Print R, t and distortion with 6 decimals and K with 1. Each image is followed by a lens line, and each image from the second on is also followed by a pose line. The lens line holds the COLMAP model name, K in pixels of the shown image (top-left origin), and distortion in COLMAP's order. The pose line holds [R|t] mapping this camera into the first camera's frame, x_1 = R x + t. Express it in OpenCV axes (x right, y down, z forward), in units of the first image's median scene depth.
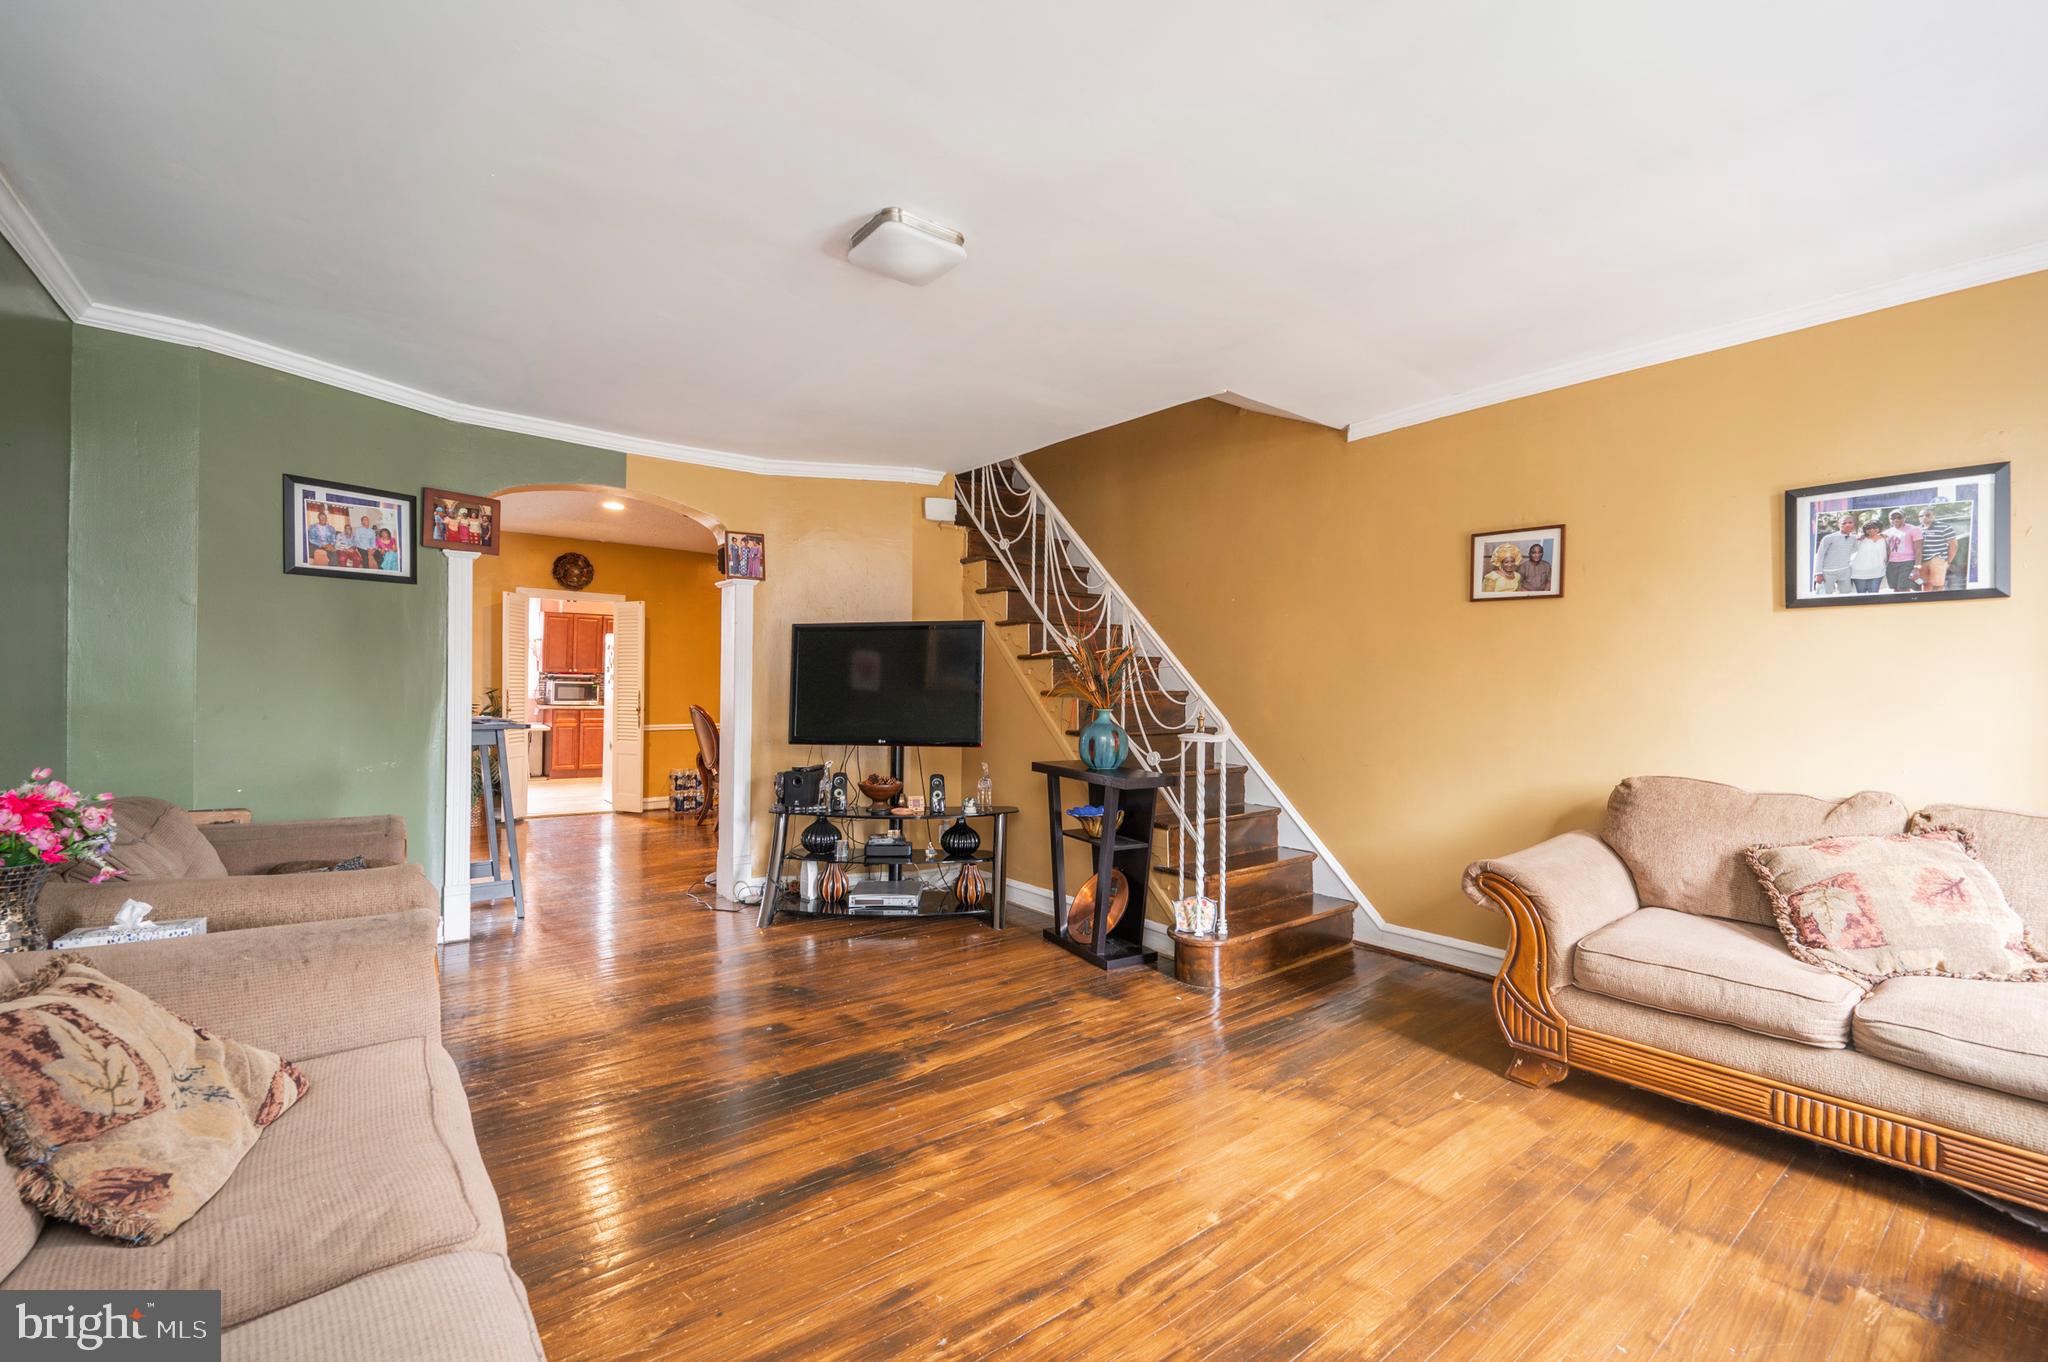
lens RADIAL K [[886.0, 0, 1024.0], [0, 886.0, 681.0], [0, 0, 1]] dist [-0.000933, -0.000068]
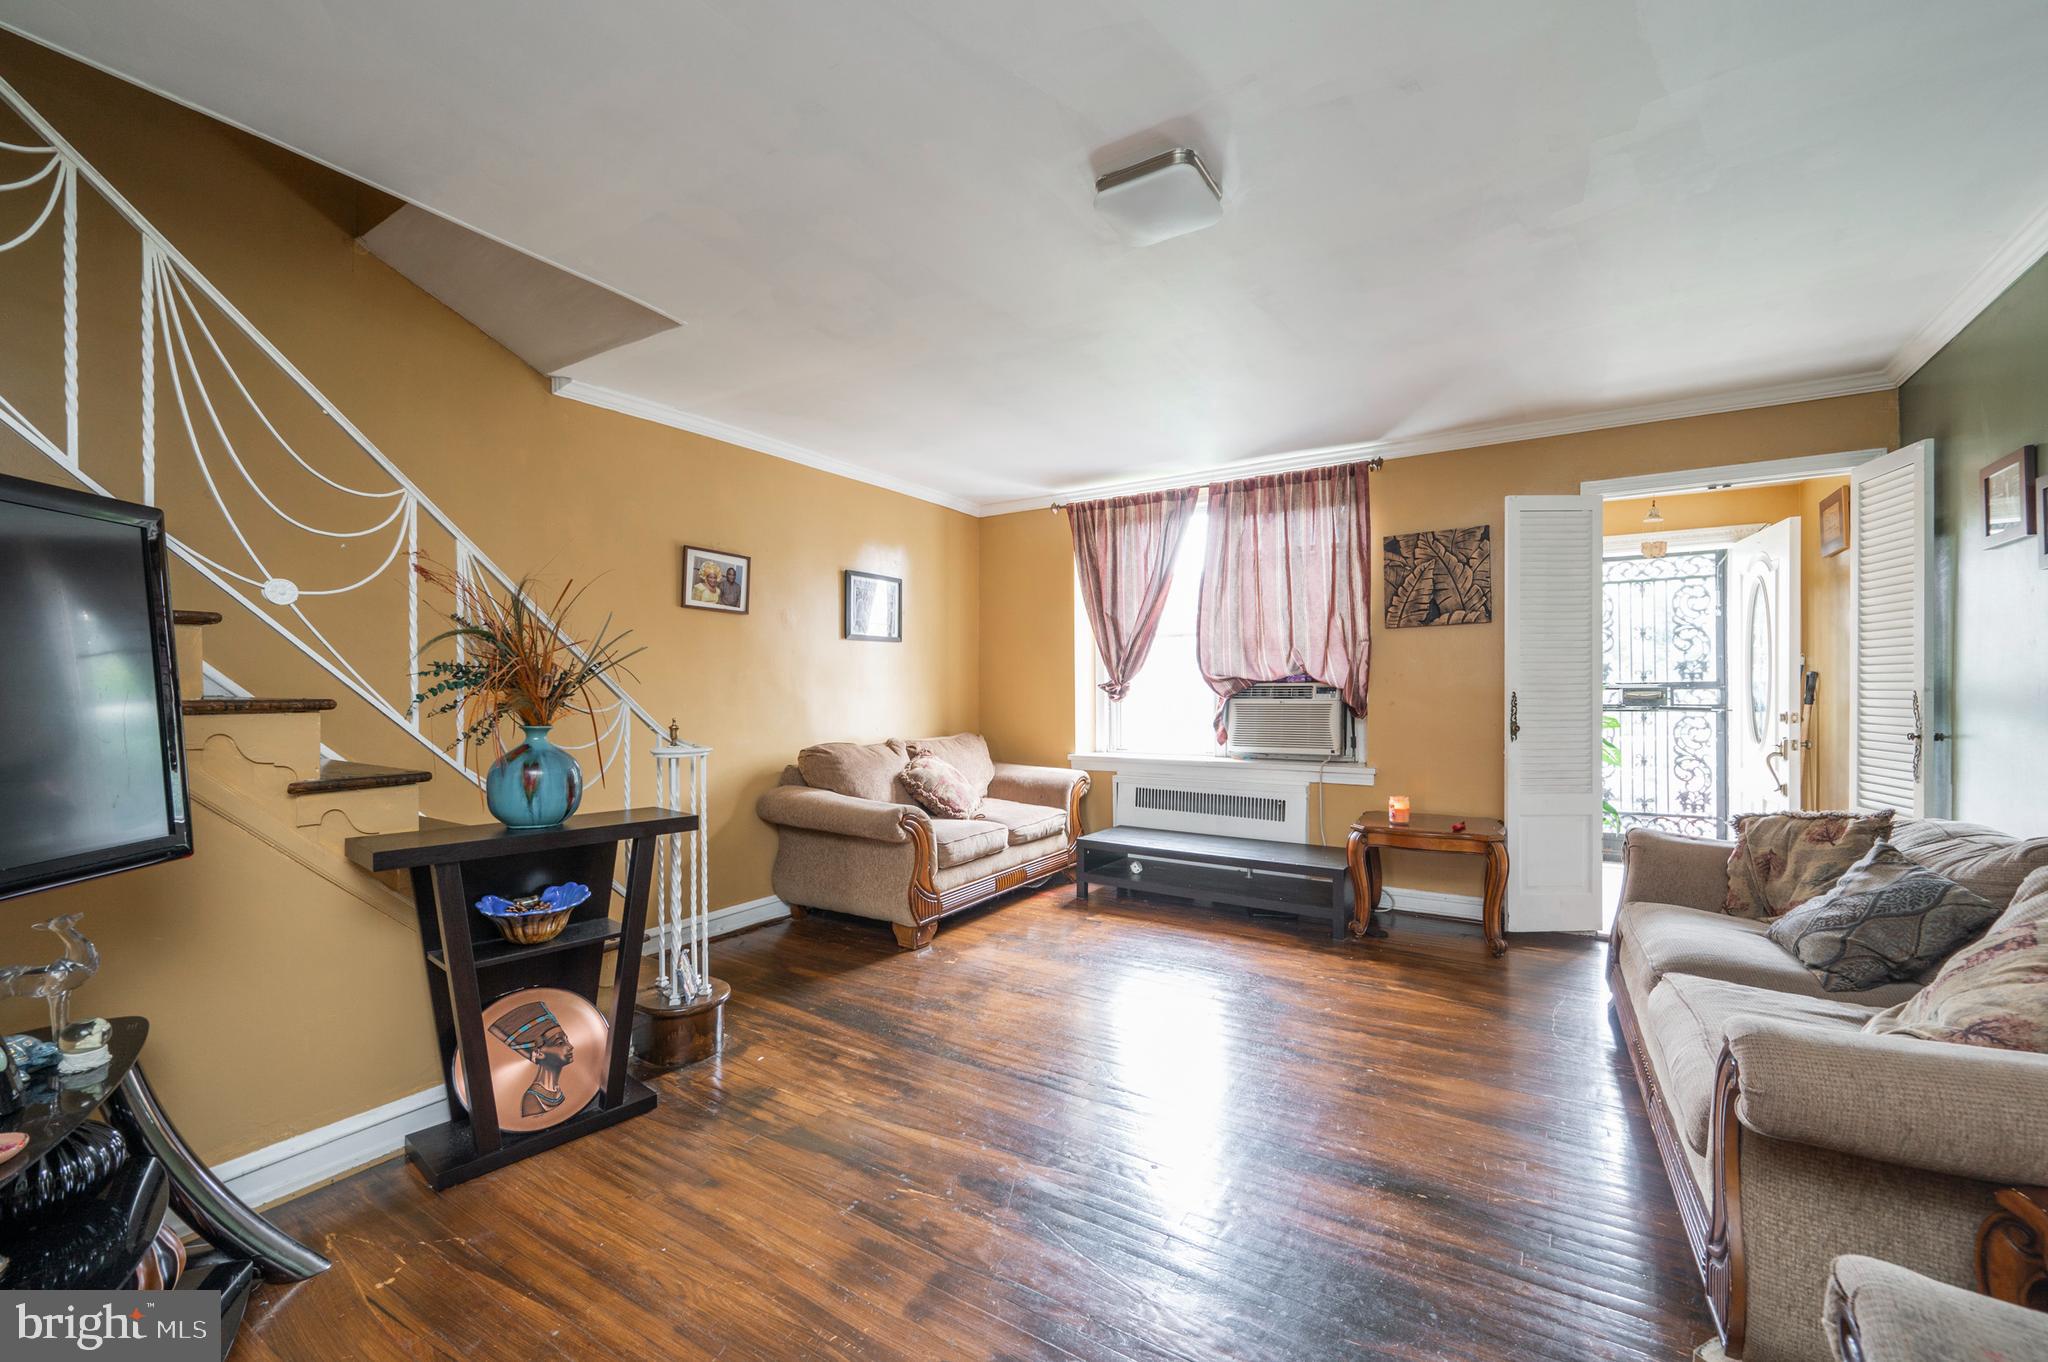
lens RADIAL K [[841.0, 0, 1035.9], [0, 841.0, 691.6], [0, 0, 1]] dist [0.000053, 0.000128]
pose [[-0.360160, -0.016928, 0.932737, -0.553527], [-0.013391, 0.999826, 0.012975, 0.002266], [-0.932794, -0.007817, -0.360325, 0.898351]]
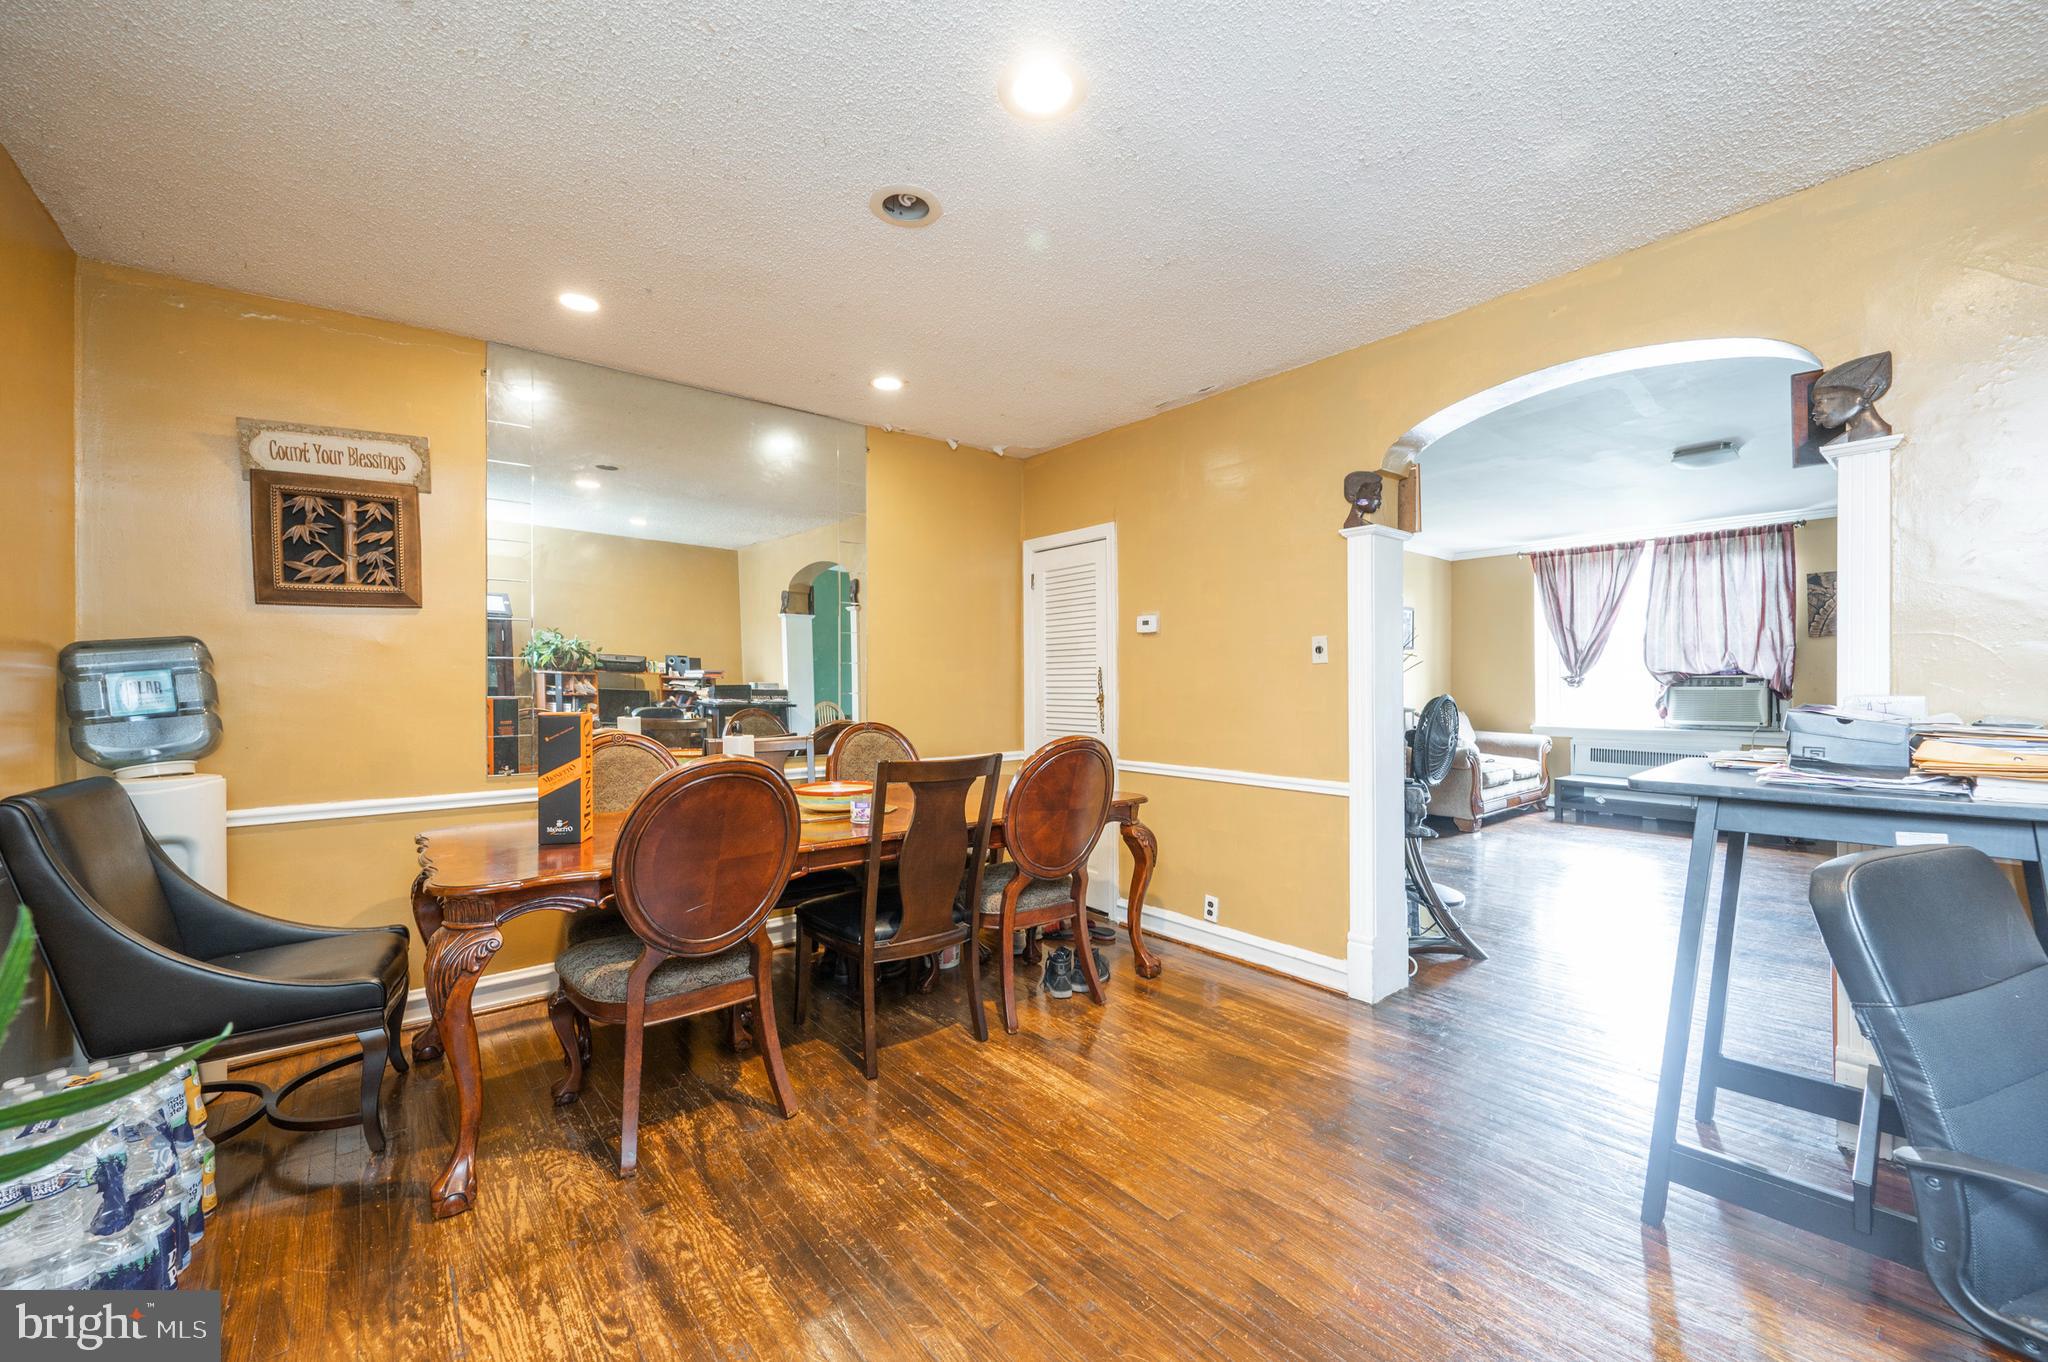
lens RADIAL K [[824.1, 0, 1019.4], [0, 824.1, 684.4], [0, 0, 1]] dist [-0.015154, -0.000099]
pose [[-0.033903, -0.020795, 0.999209, -1.183338], [-0.004631, 0.999776, 0.020649, -0.008943], [-0.999414, -0.003927, -0.033992, 1.627771]]
